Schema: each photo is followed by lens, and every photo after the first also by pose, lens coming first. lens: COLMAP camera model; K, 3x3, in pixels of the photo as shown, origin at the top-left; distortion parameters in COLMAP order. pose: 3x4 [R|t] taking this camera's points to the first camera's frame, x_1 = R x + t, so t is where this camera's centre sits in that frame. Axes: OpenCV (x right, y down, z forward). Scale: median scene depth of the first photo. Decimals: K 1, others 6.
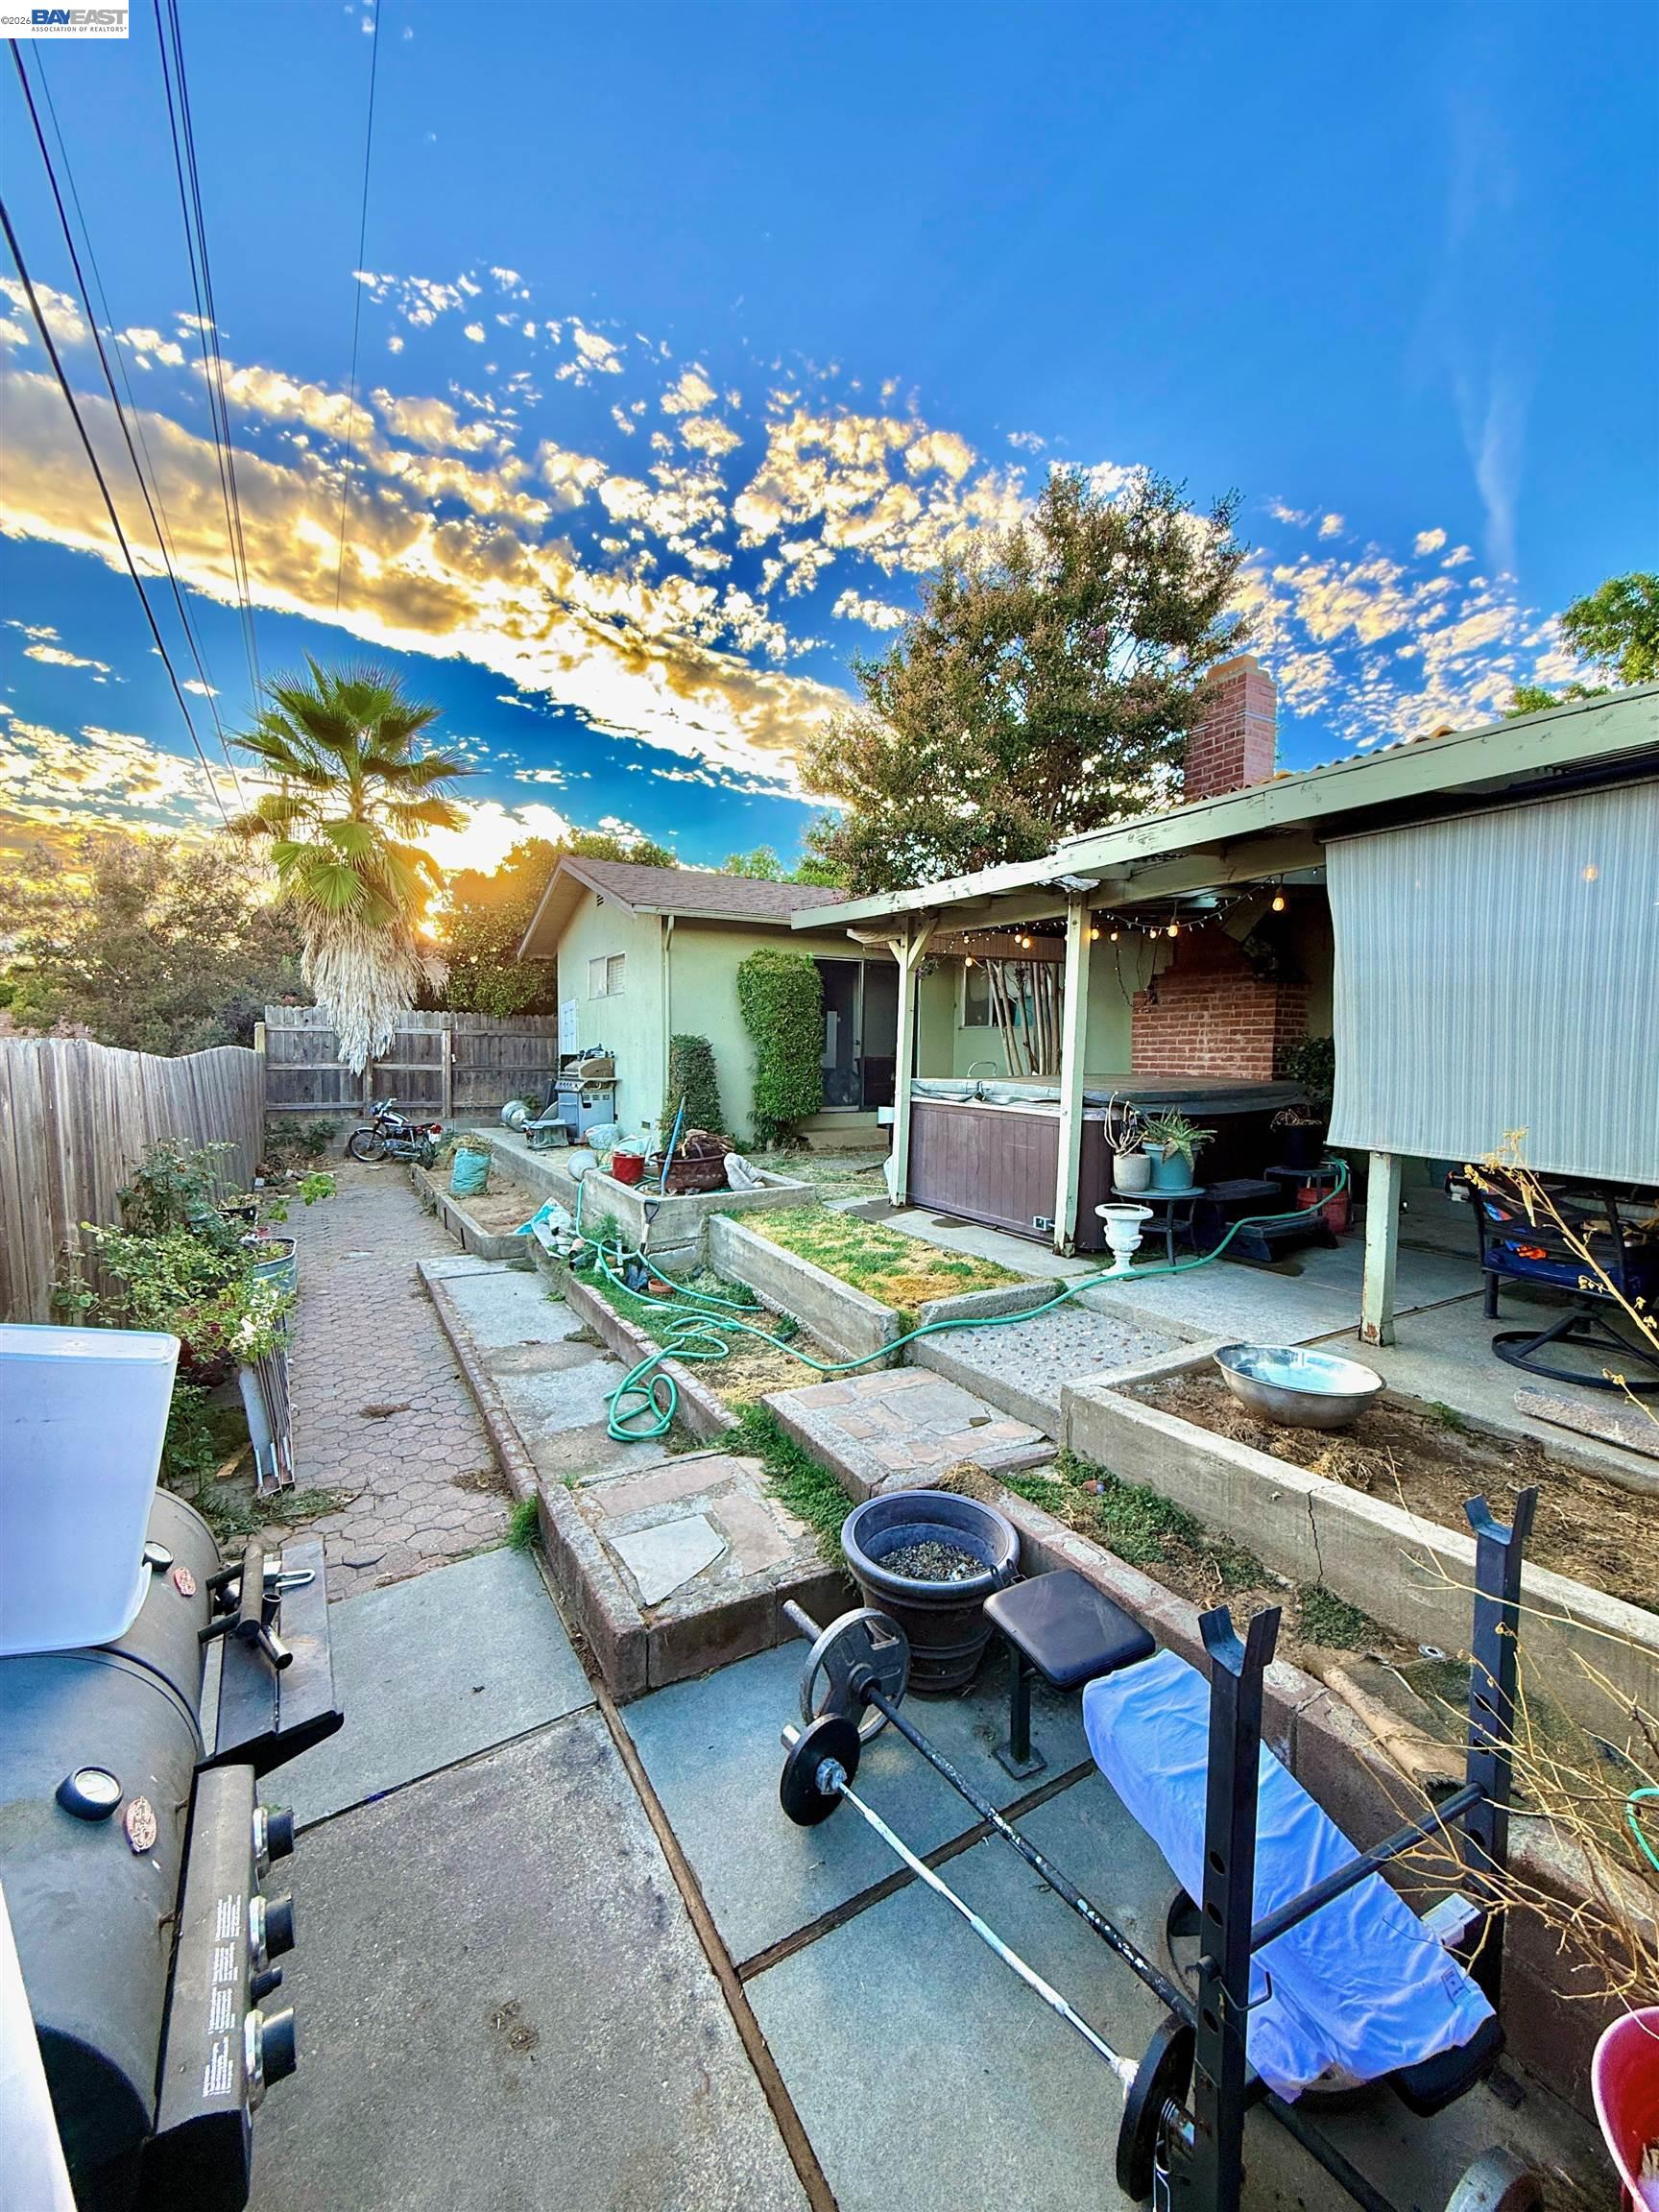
lens RADIAL K [[883.5, 0, 831.0], [0, 883.5, 1097.0], [0, 0, 1]] dist [-0.000839, 0.000381]
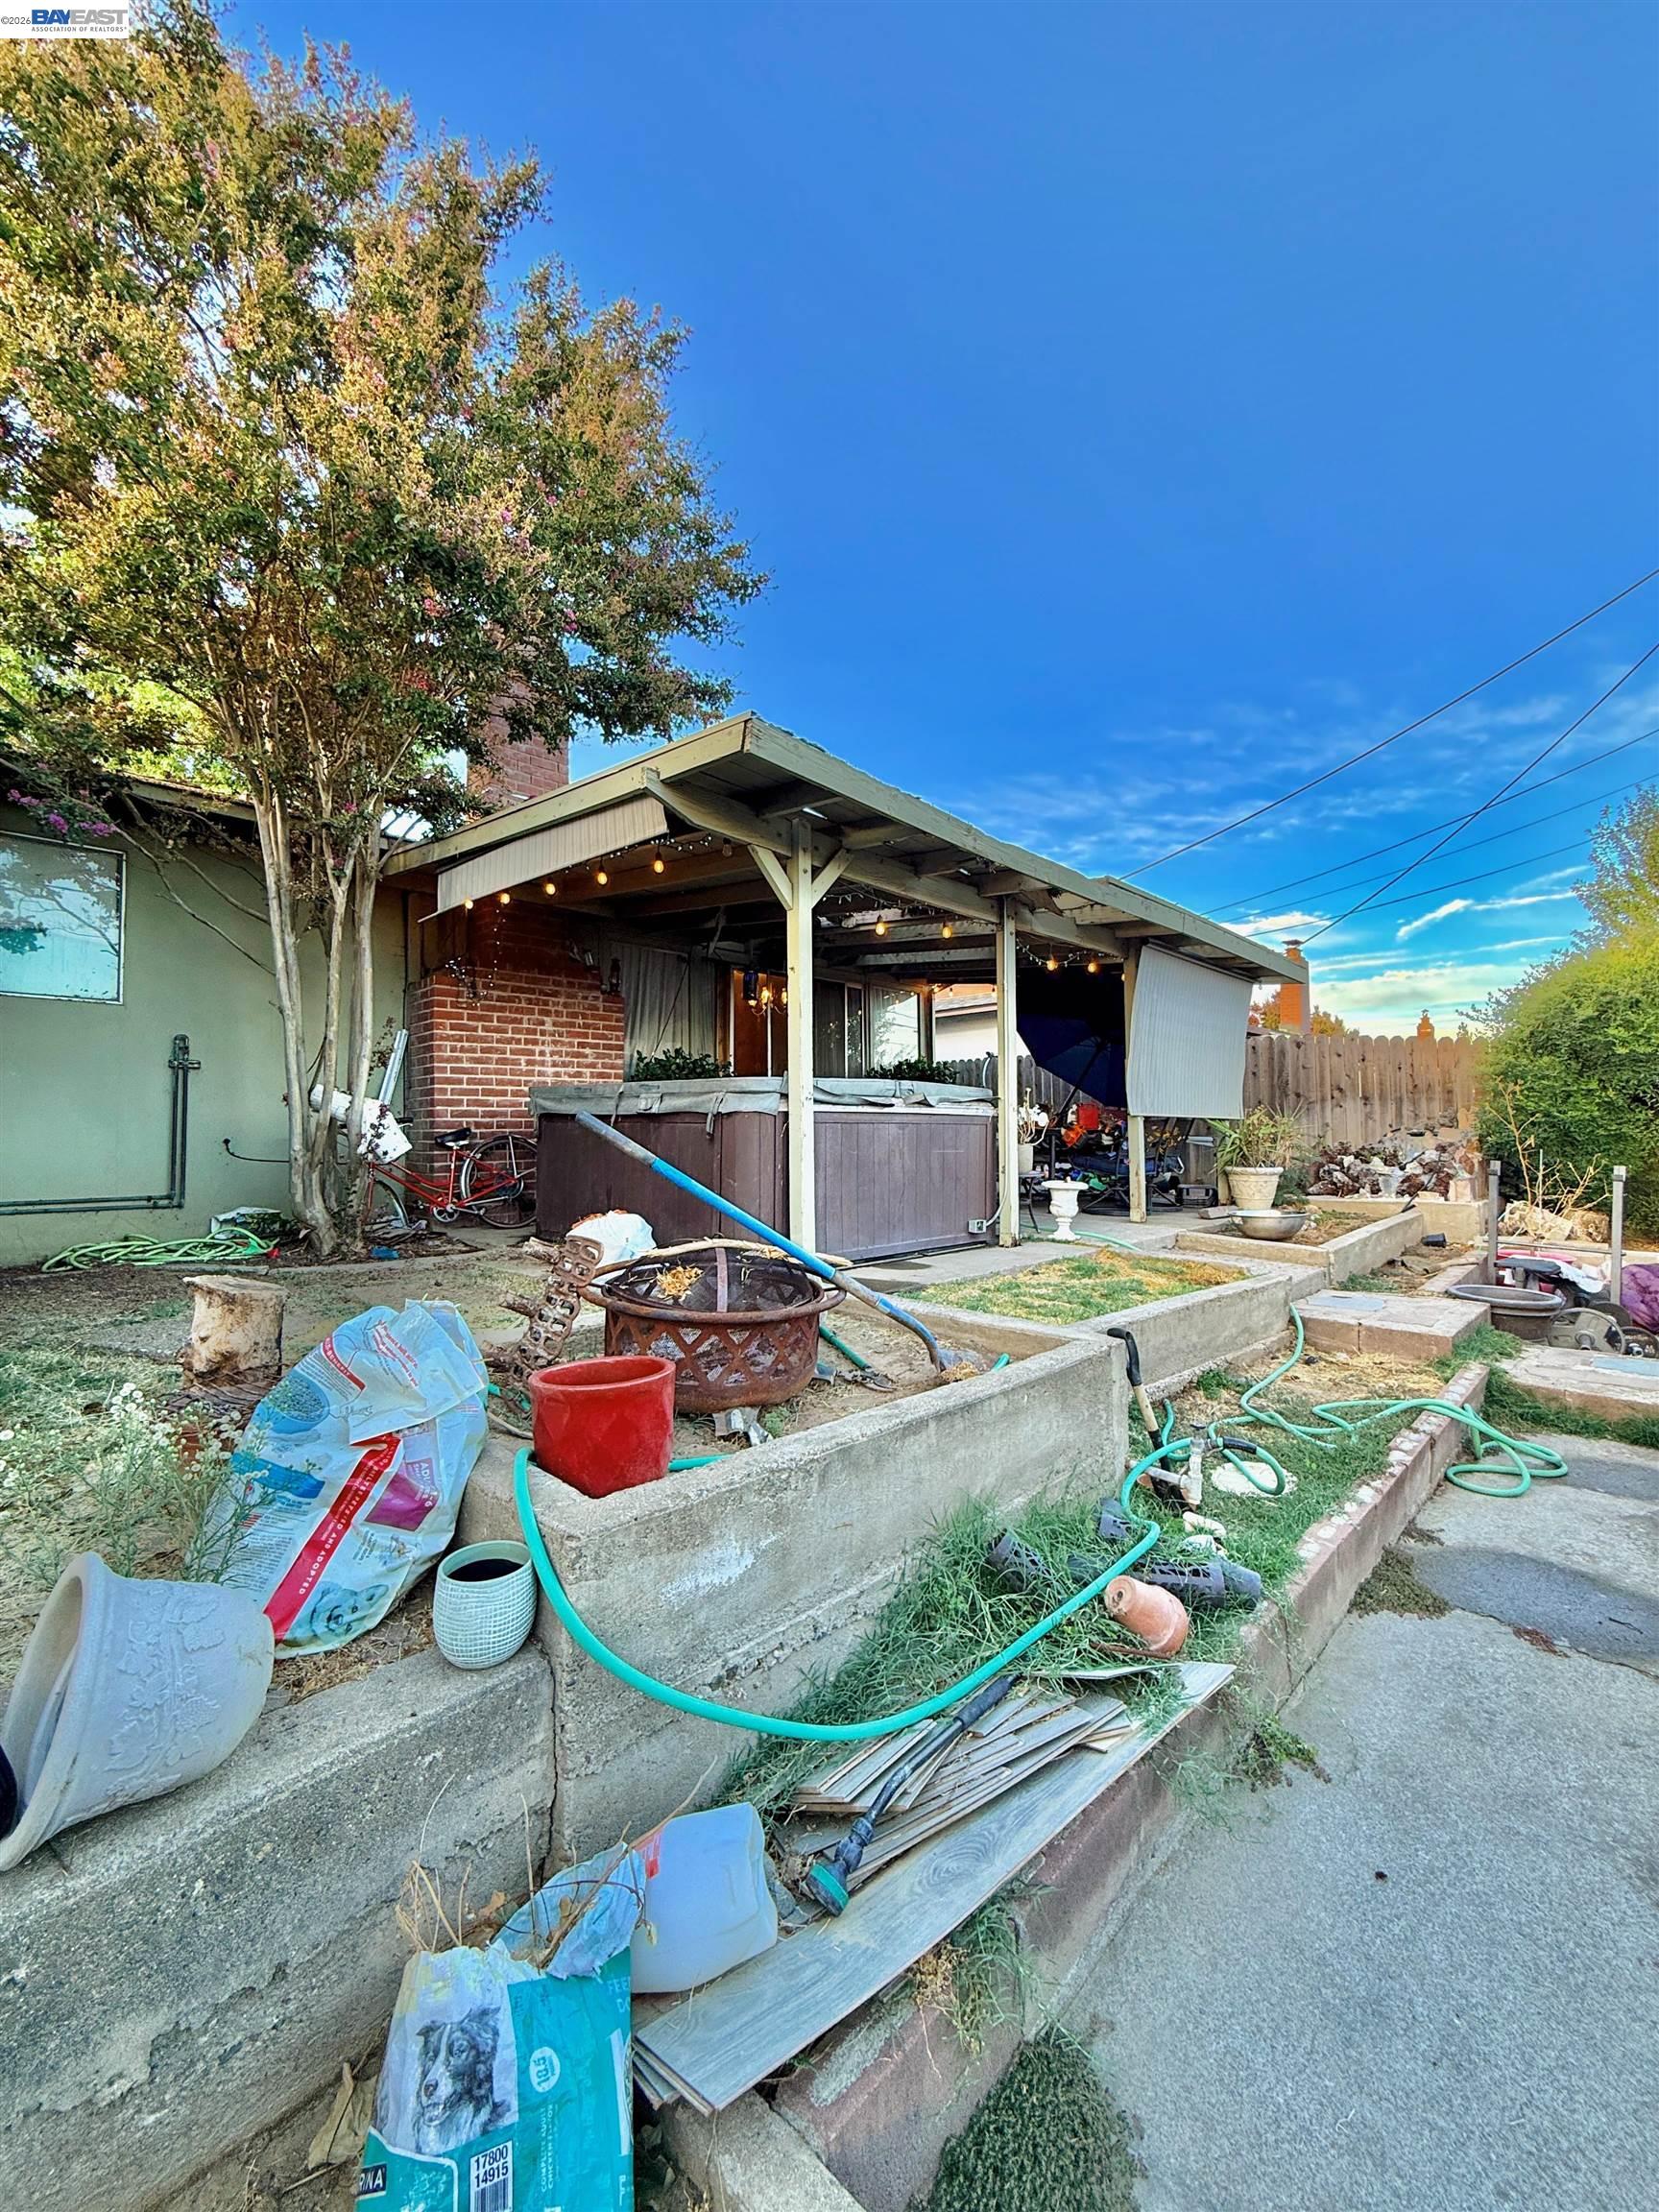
lens RADIAL K [[883.5, 0, 831.0], [0, 883.5, 1097.0], [0, 0, 1]] dist [-0.000839, 0.000381]
pose [[-0.275623, 0.027048, 0.960885, -0.748092], [0.055423, 0.998388, -0.012206, 0.005668], [-0.959667, 0.049891, -0.276678, 1.622249]]
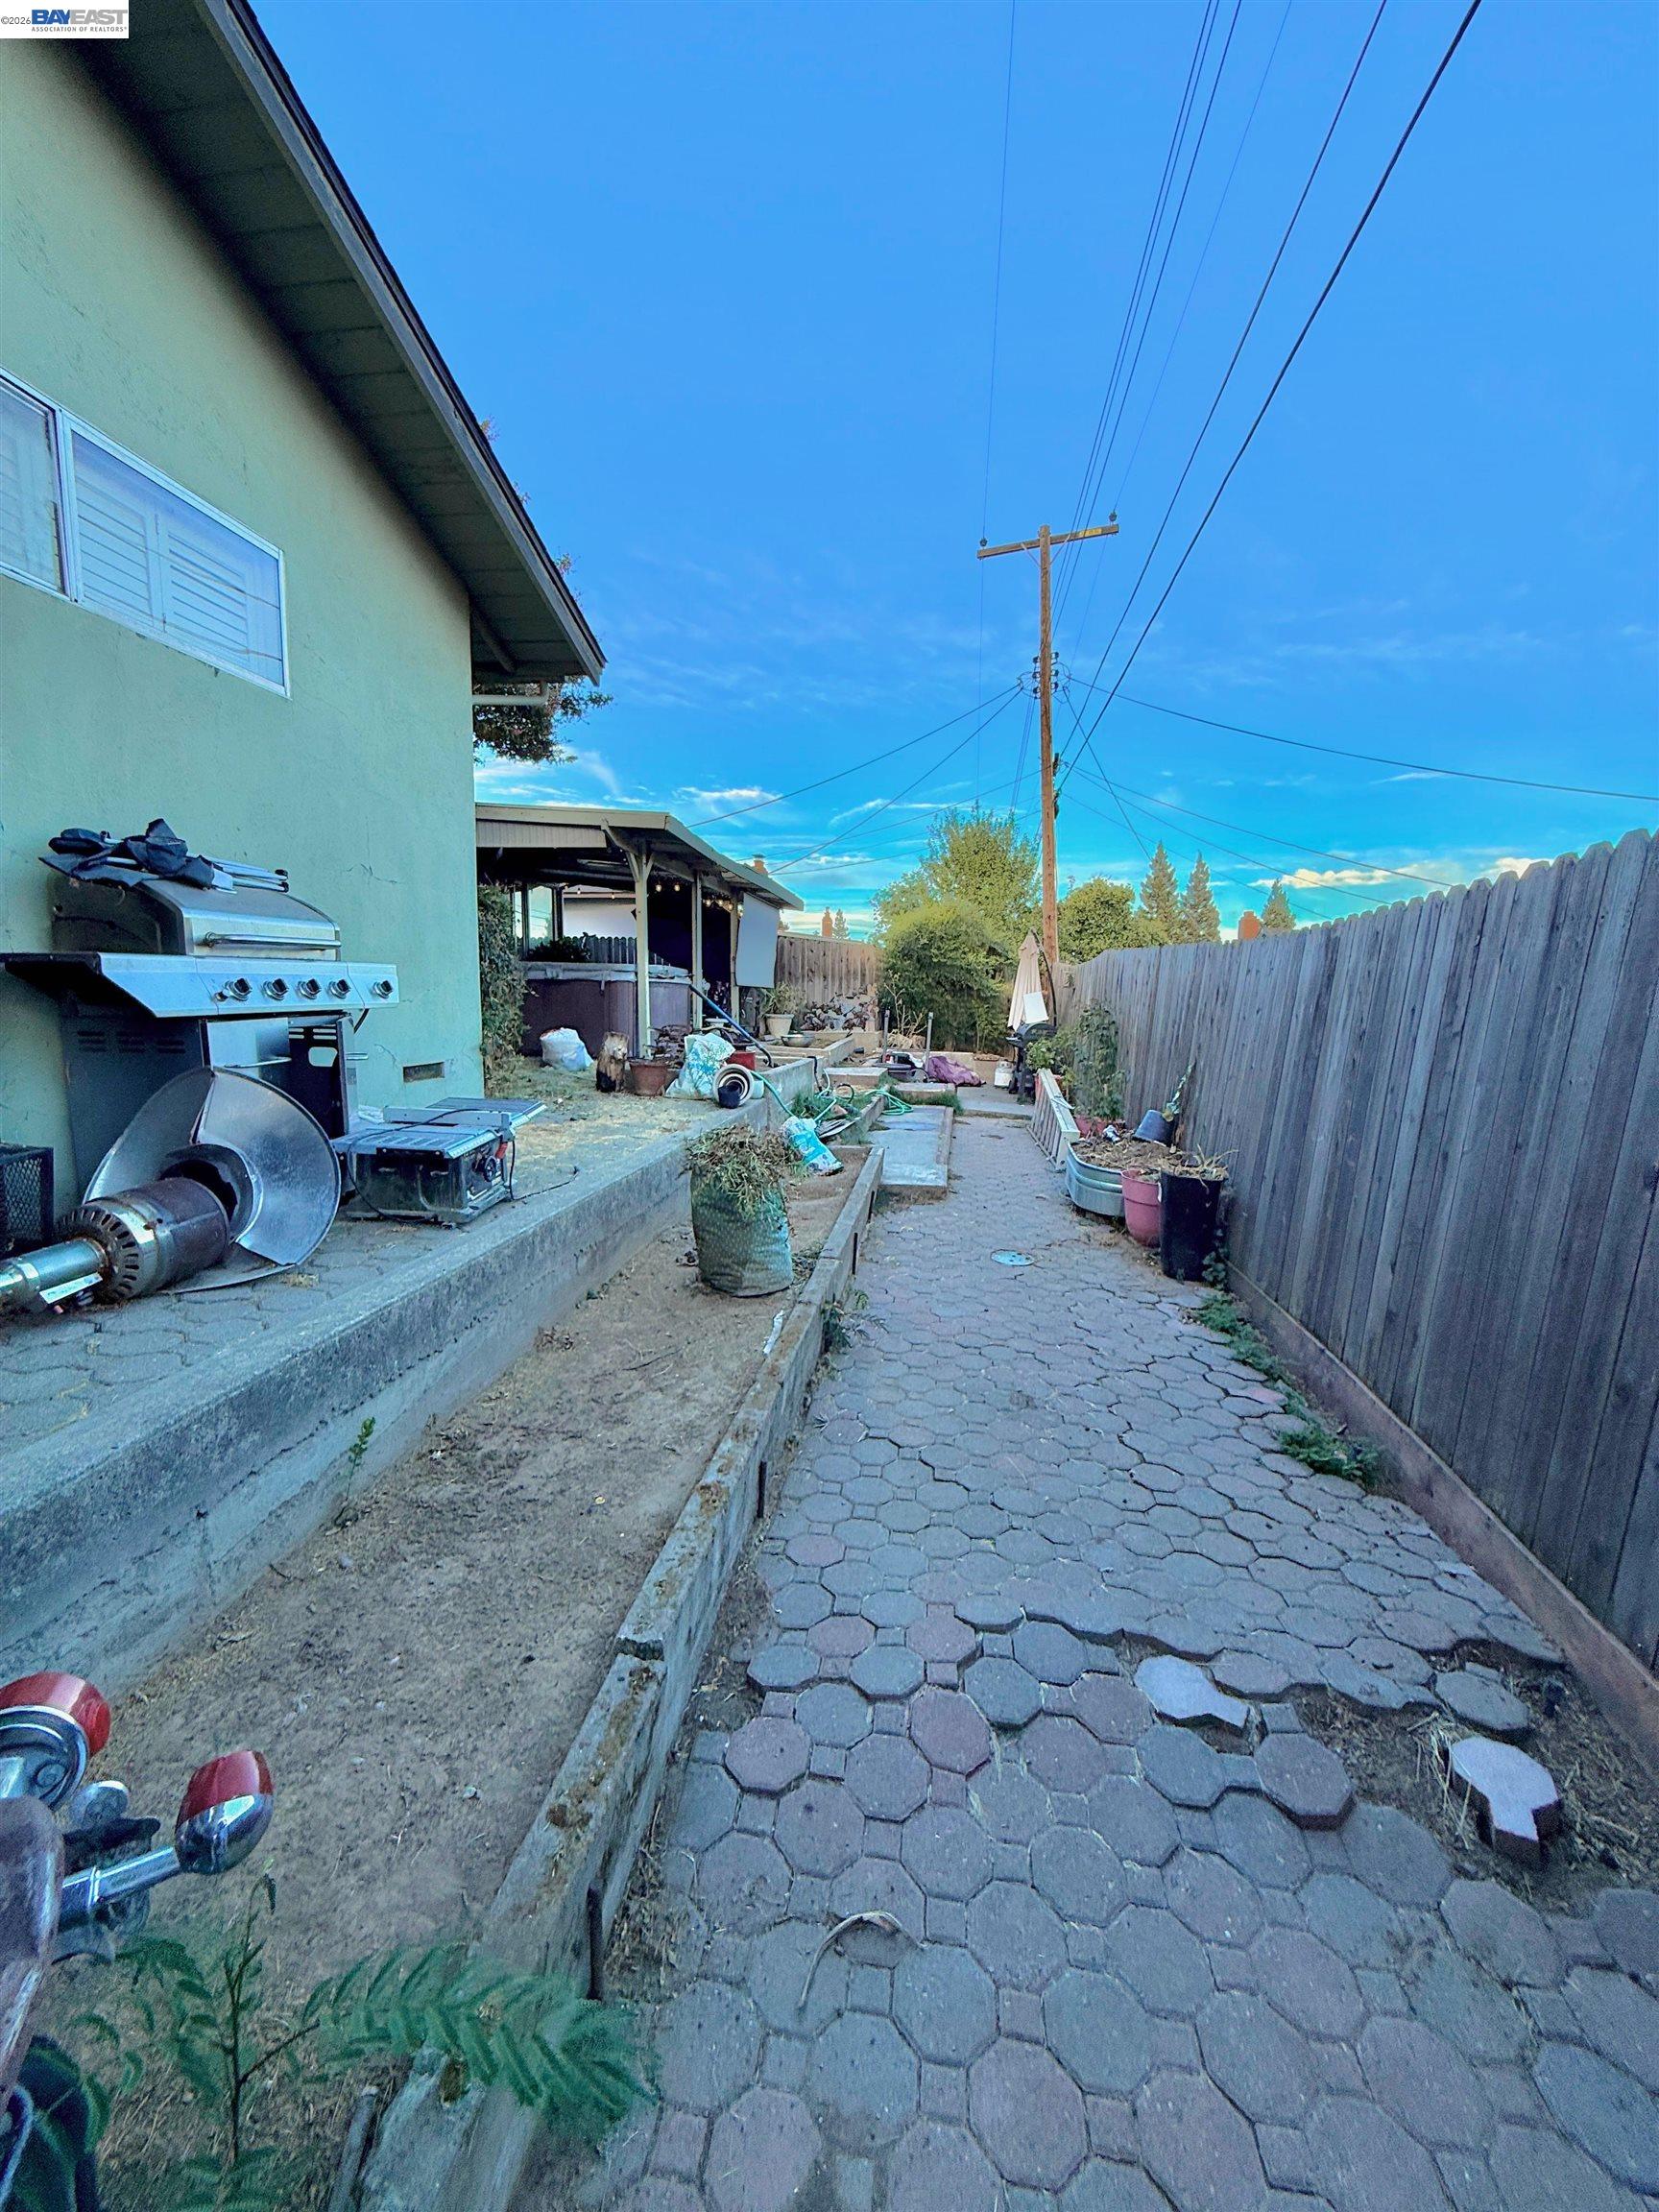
lens RADIAL K [[883.5, 0, 831.0], [0, 883.5, 1097.0], [0, 0, 1]] dist [-0.000839, 0.000381]
pose [[-0.780543, -0.094682, 0.617890, -1.392884], [0.010794, 0.986273, 0.164767, -0.055461], [-0.625009, 0.135278, -0.768807, 2.650101]]
